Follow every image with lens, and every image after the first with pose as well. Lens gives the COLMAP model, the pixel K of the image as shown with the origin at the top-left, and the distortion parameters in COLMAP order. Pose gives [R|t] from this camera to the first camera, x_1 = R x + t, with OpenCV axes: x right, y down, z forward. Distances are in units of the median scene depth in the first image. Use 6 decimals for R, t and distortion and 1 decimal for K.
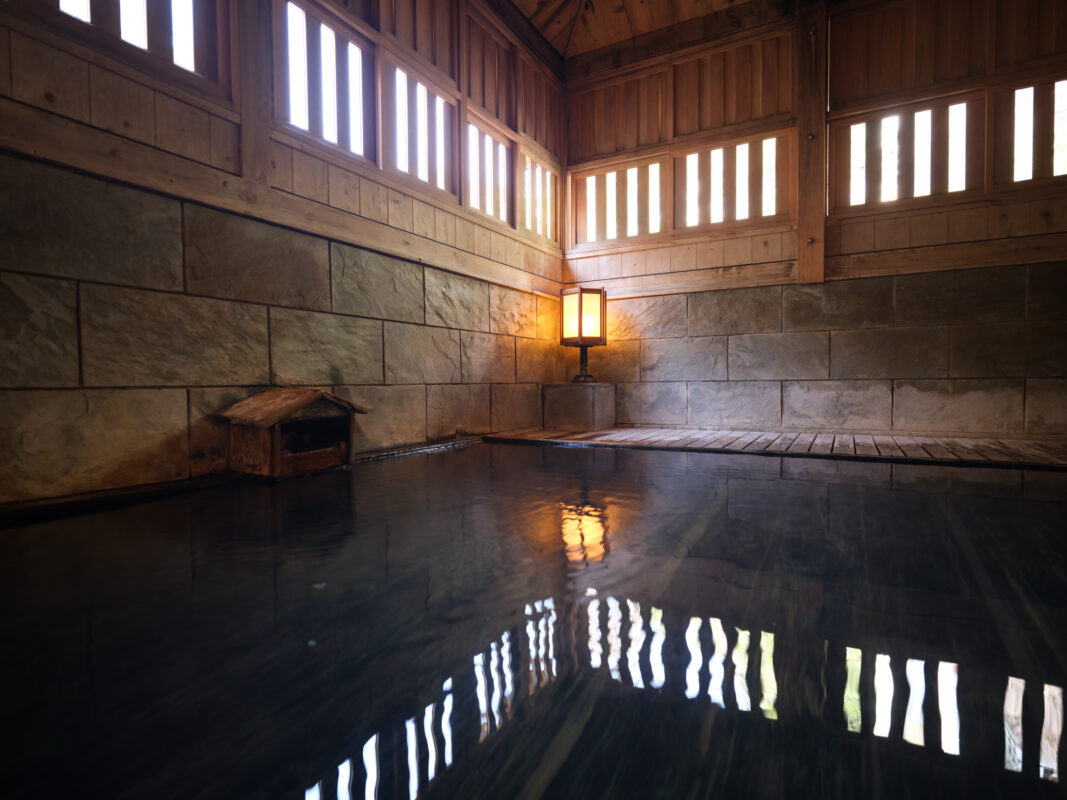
lens RADIAL K [[570.7, 0, 533.1], [0, 570.7, 400.5], [0, 0, 1]] dist [-0.006974, 0.000896]
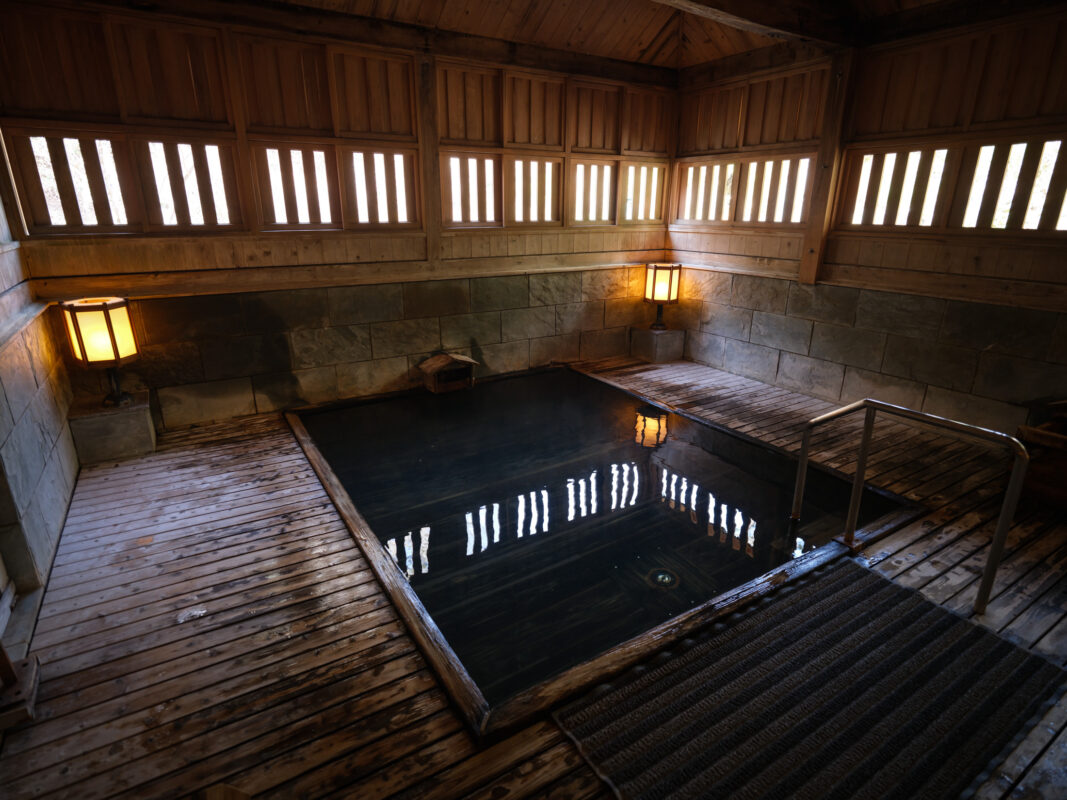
lens RADIAL K [[570.7, 0, 534.3], [0, 570.7, 400.4], [0, 0, 1]] dist [-0.006974, 0.000896]
pose [[0.875084, 0.168672, -0.453626, 0.572041], [-0.029492, 0.954146, 0.297886, -0.318277], [0.483071, -0.247297, 0.839933, -0.489986]]
